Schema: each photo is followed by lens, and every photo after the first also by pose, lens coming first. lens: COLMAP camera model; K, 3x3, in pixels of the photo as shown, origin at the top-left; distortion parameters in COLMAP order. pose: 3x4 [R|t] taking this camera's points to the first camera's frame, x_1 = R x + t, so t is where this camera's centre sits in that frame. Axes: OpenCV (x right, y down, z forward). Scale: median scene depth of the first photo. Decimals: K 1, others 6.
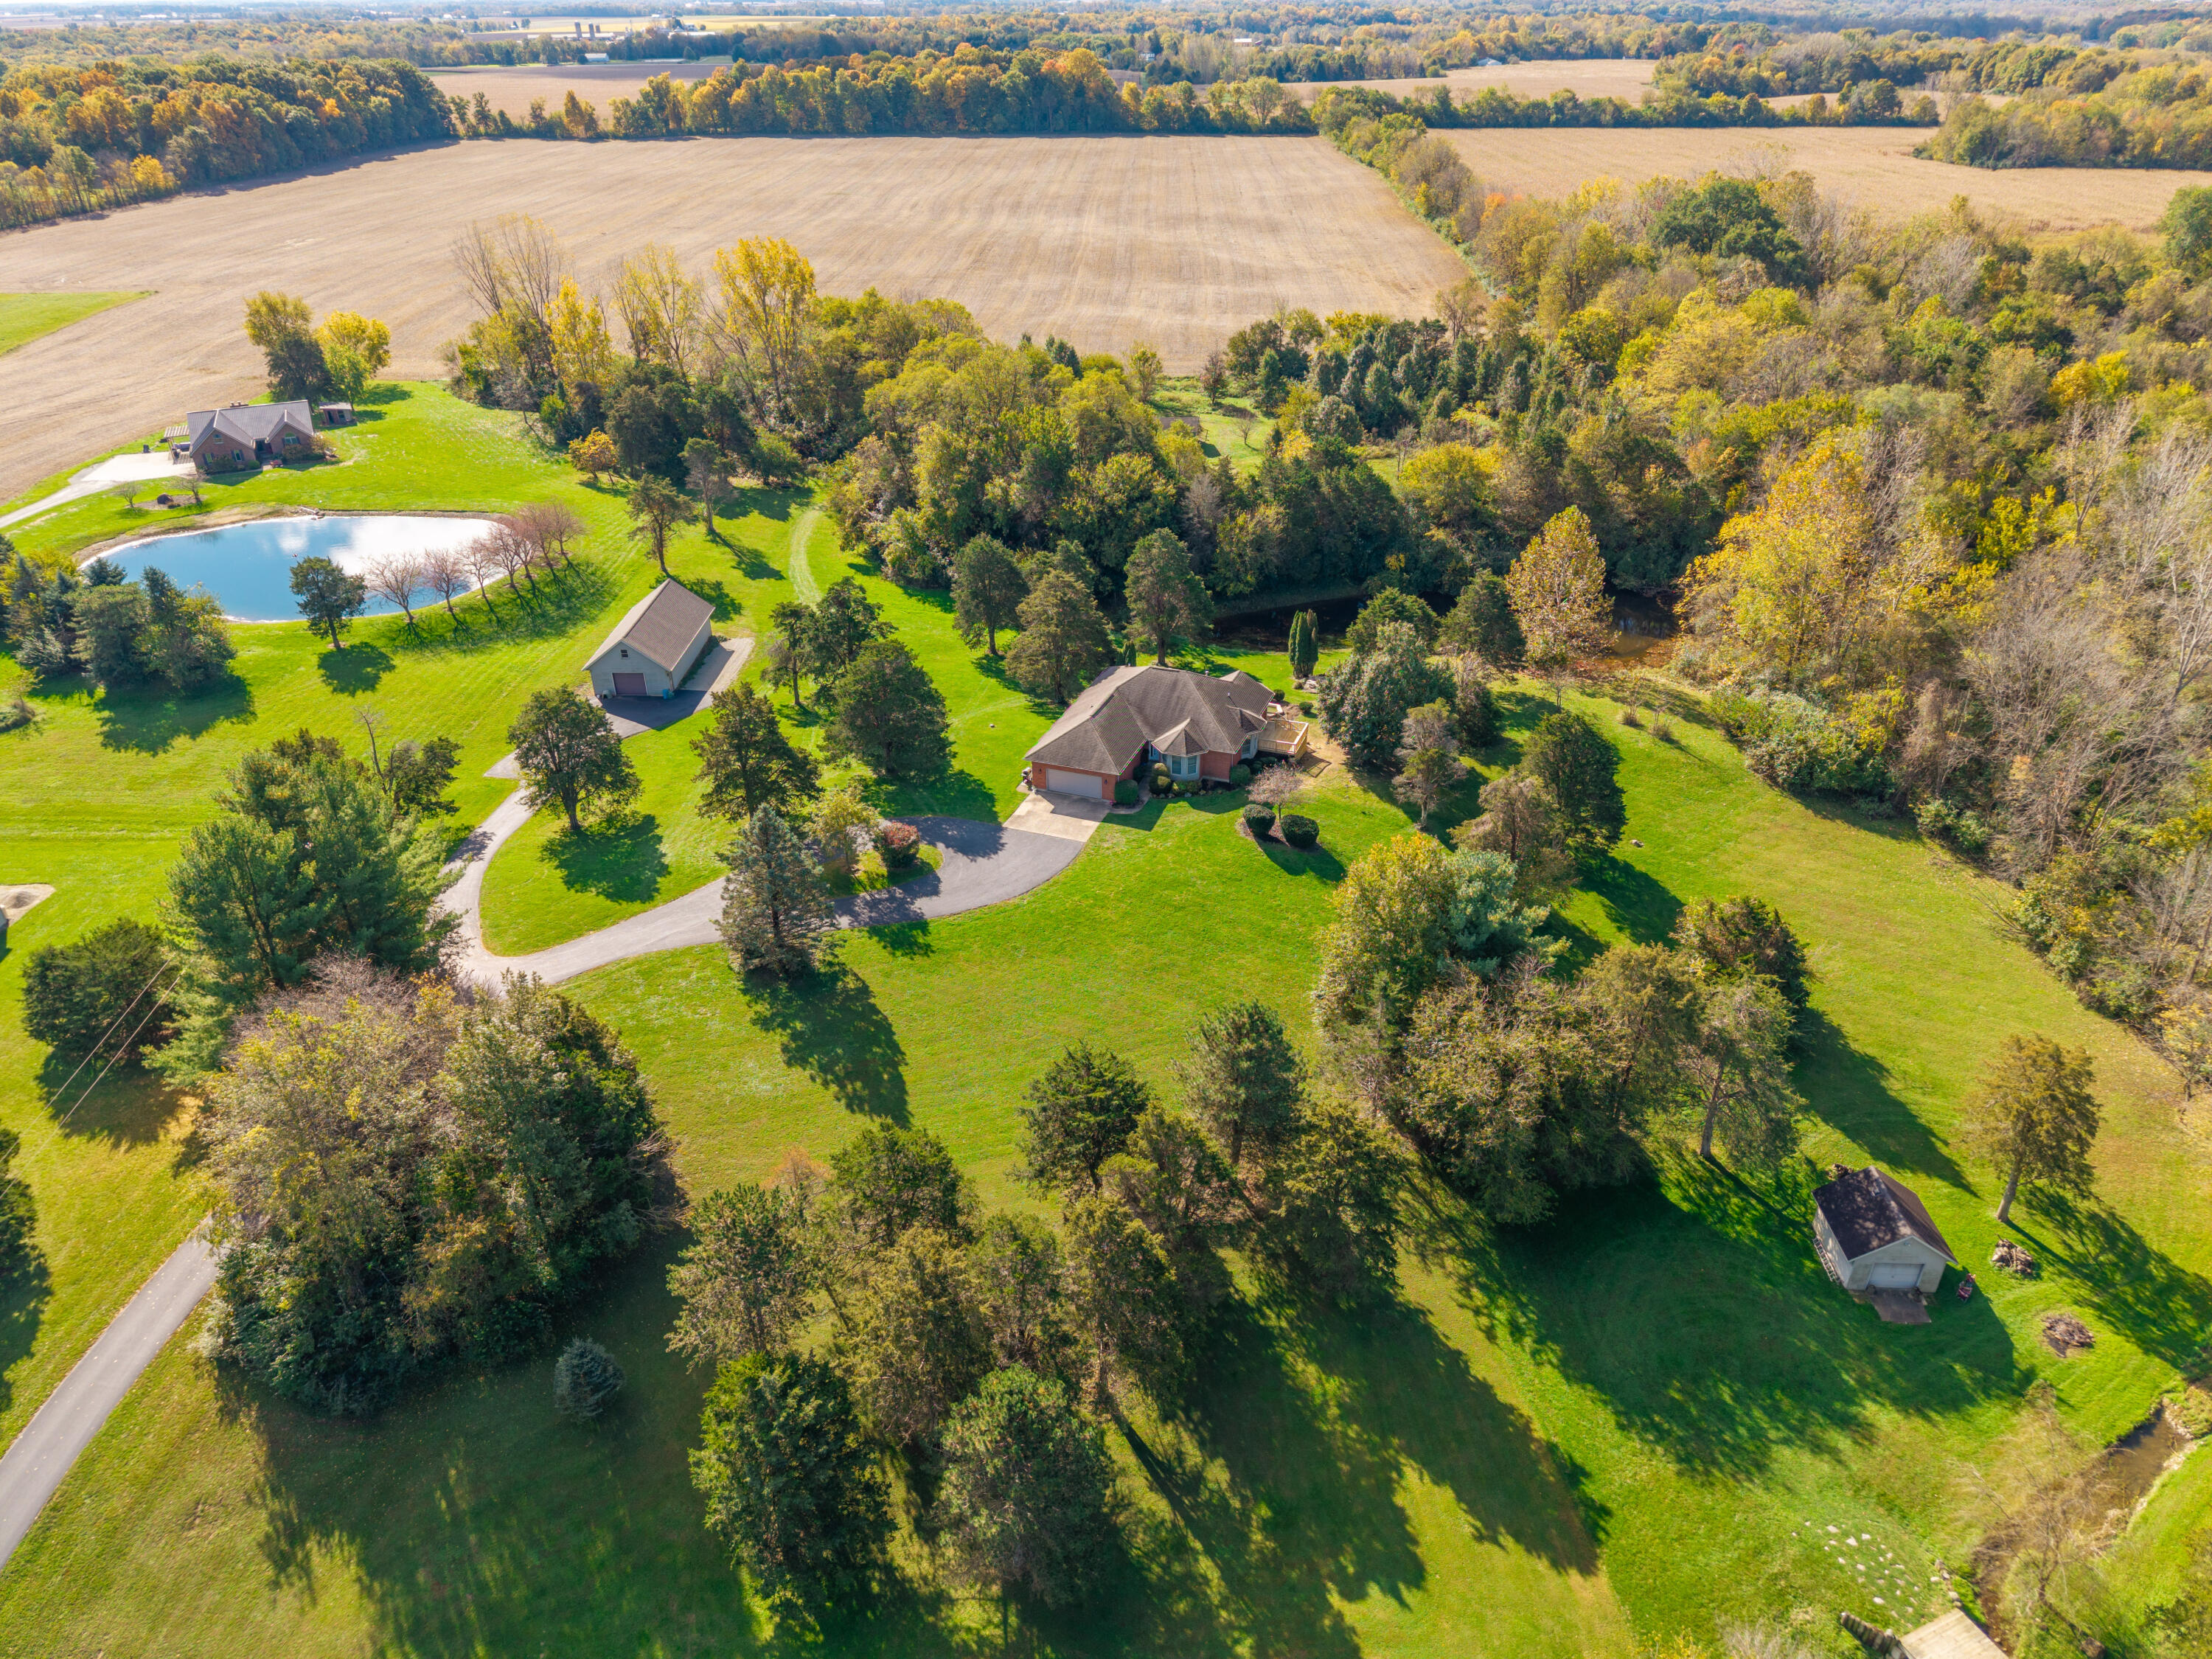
lens RADIAL K [[1476.5, 0, 1111.2], [0, 1476.5, 827.5], [0, 0, 1]] dist [0.021848, -0.024469]
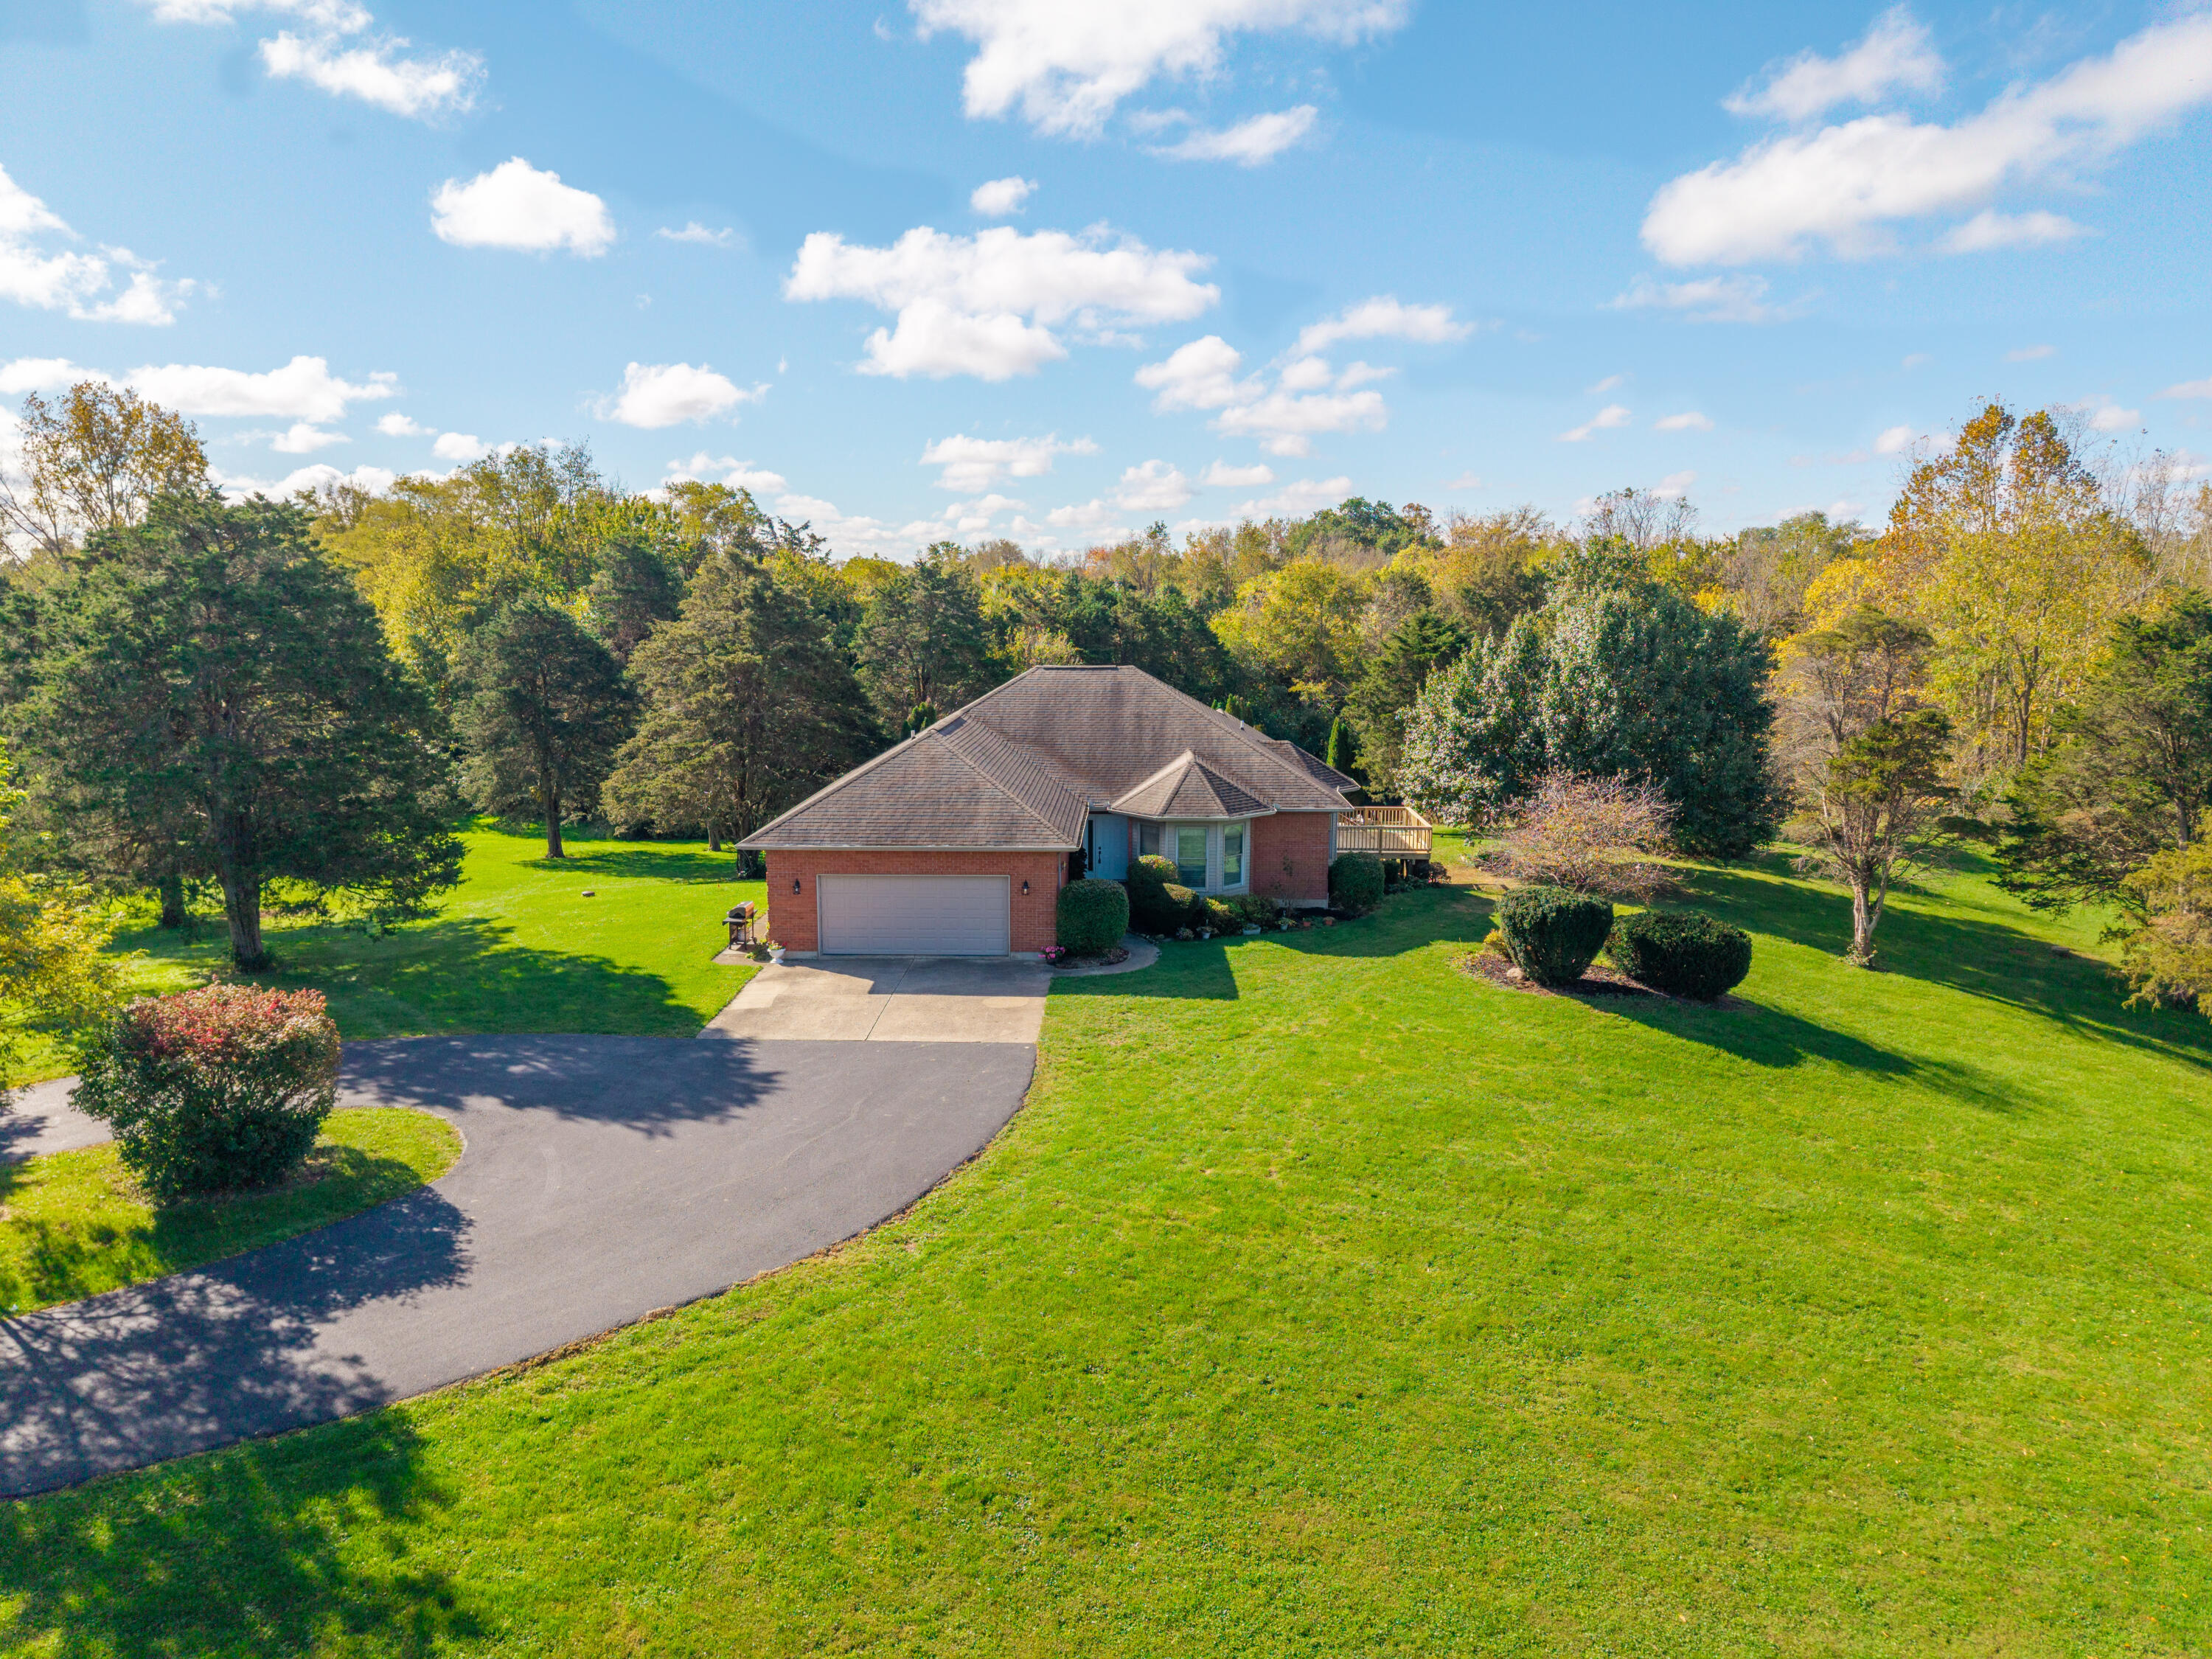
lens RADIAL K [[1476.5, 0, 1110.2], [0, 1476.5, 839.2], [0, 0, 1]] dist [0.021848, -0.024469]
pose [[0.944869, -0.045073, 0.324333, -0.057350], [0.151156, 0.938674, -0.309908, 0.038234], [-0.290474, 0.341848, 0.893737, 0.467042]]
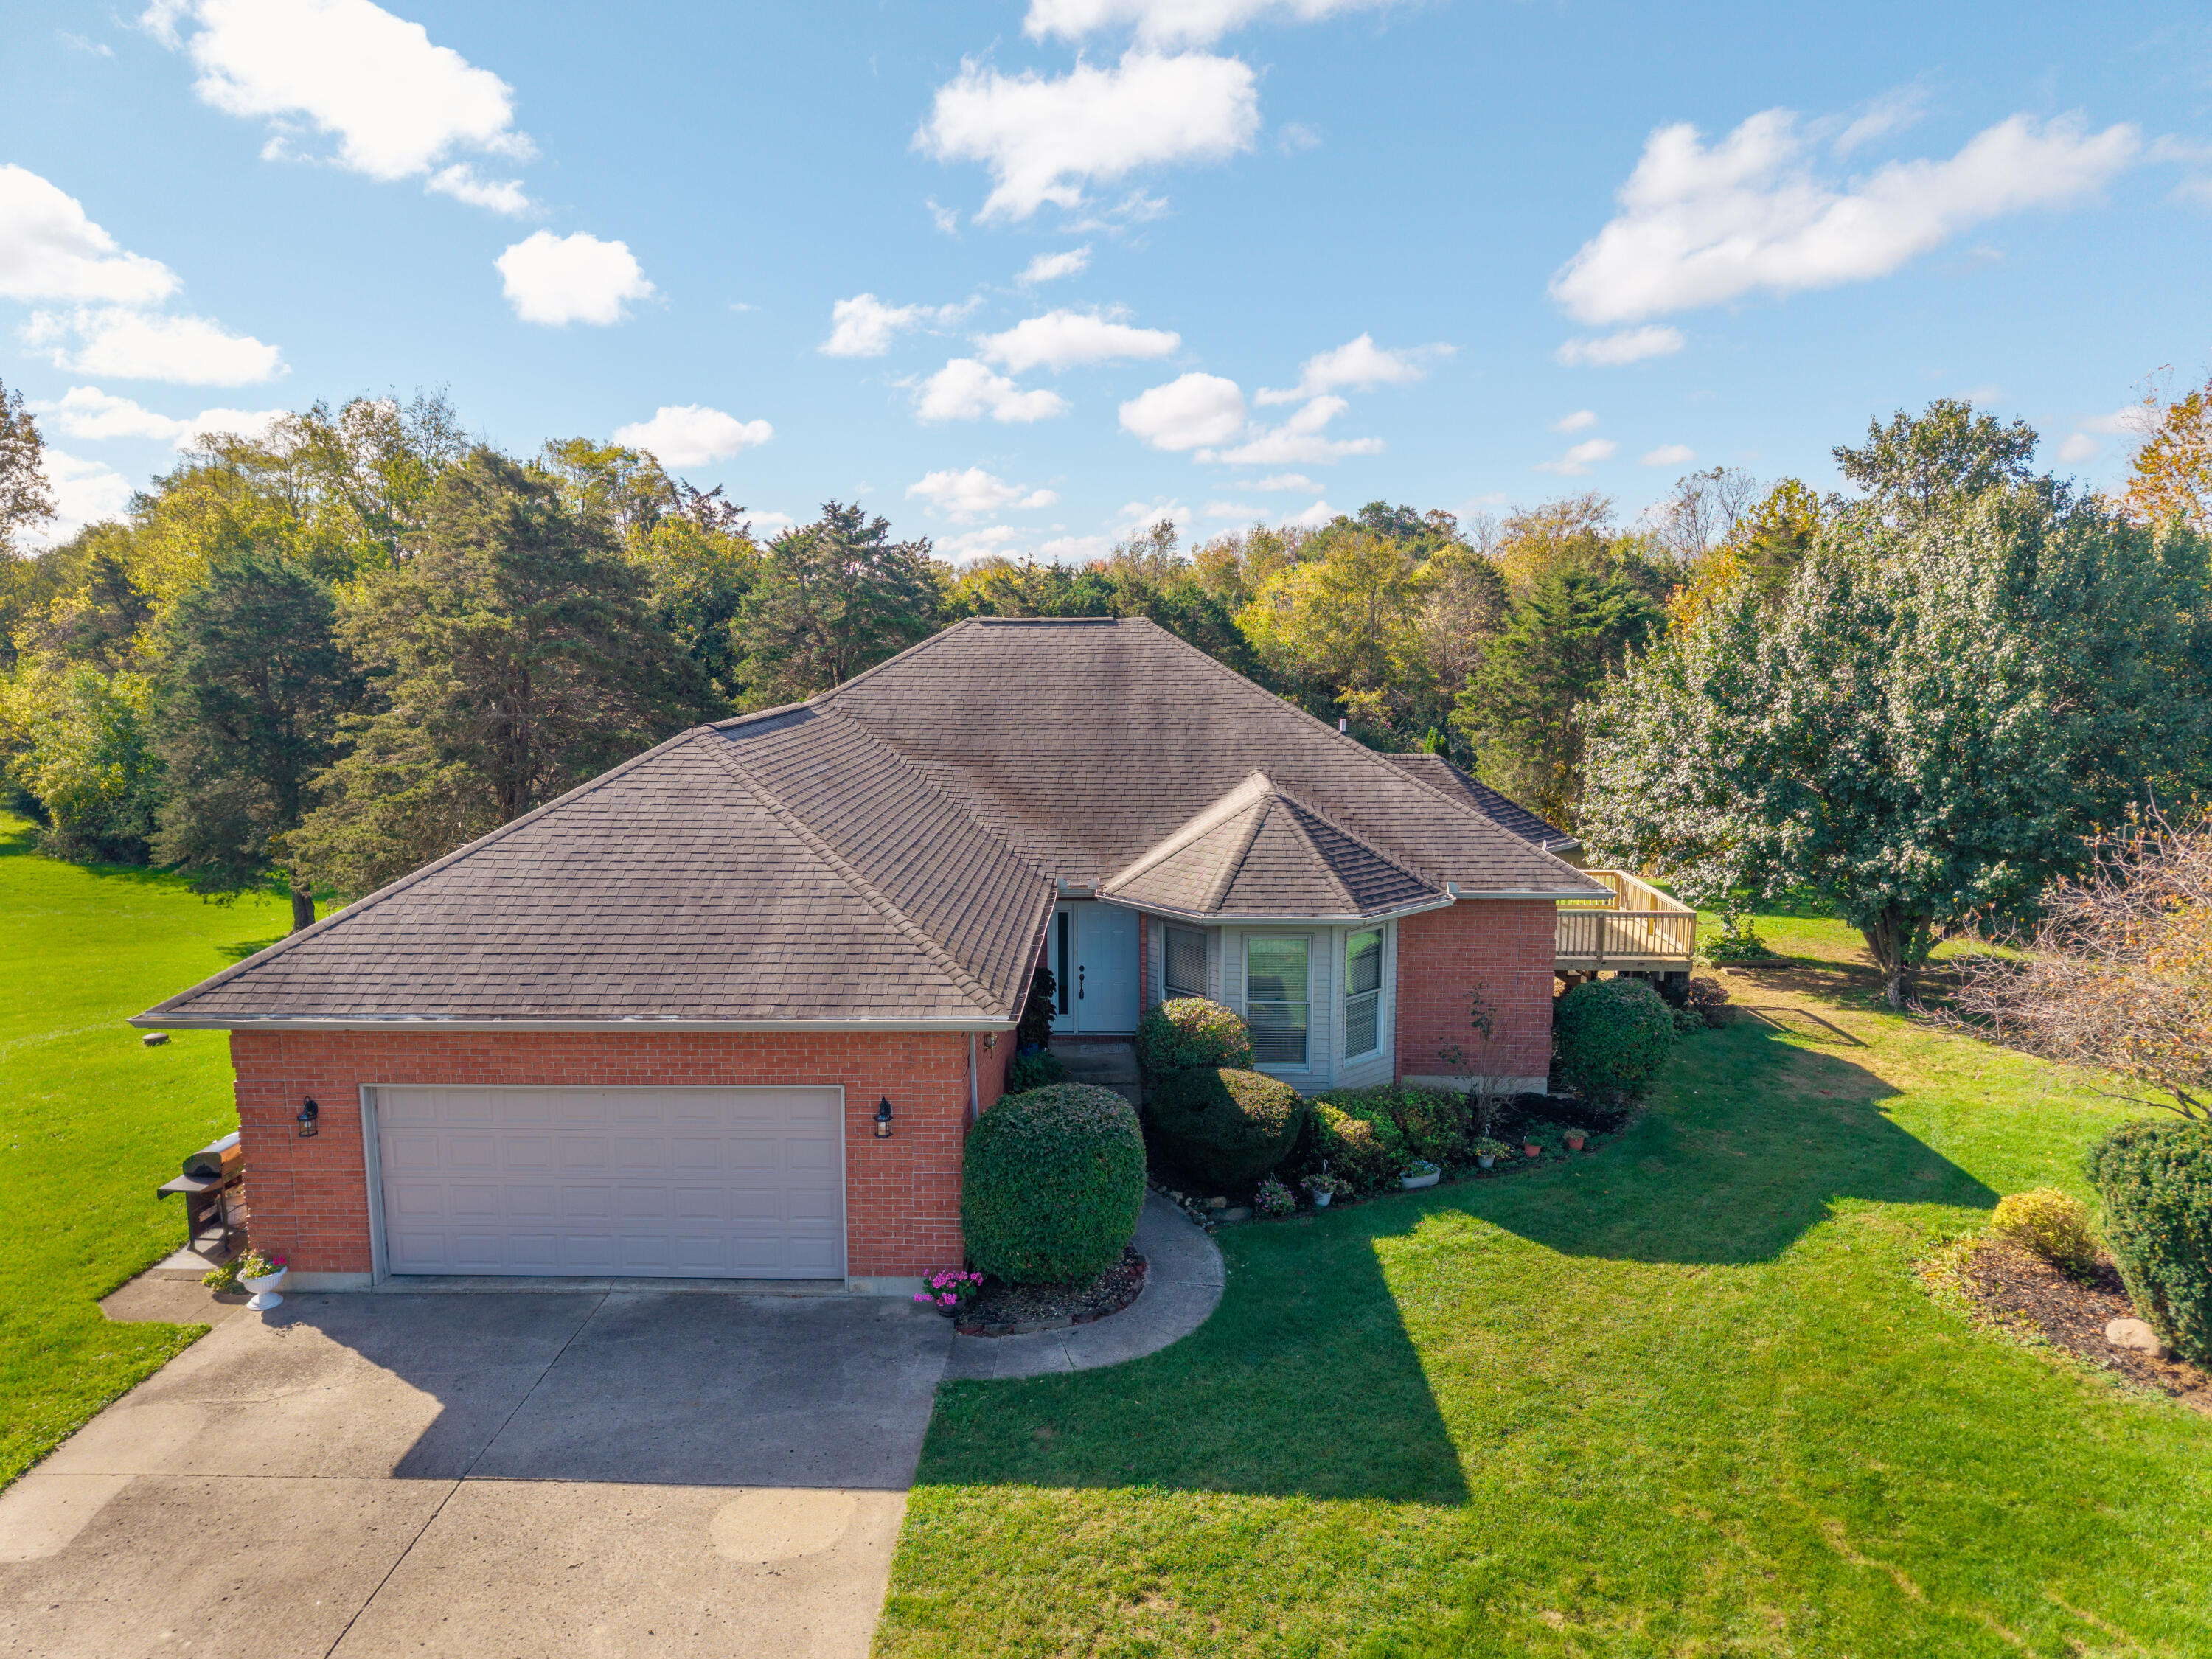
lens RADIAL K [[1476.5, 0, 1109.8], [0, 1476.5, 825.5], [0, 0, 1]] dist [0.021848, -0.024469]
pose [[0.945028, -0.039194, 0.324631, -0.016538], [0.154074, 0.929046, -0.336356, -0.006200], [-0.288414, 0.367883, 0.884013, 0.574103]]
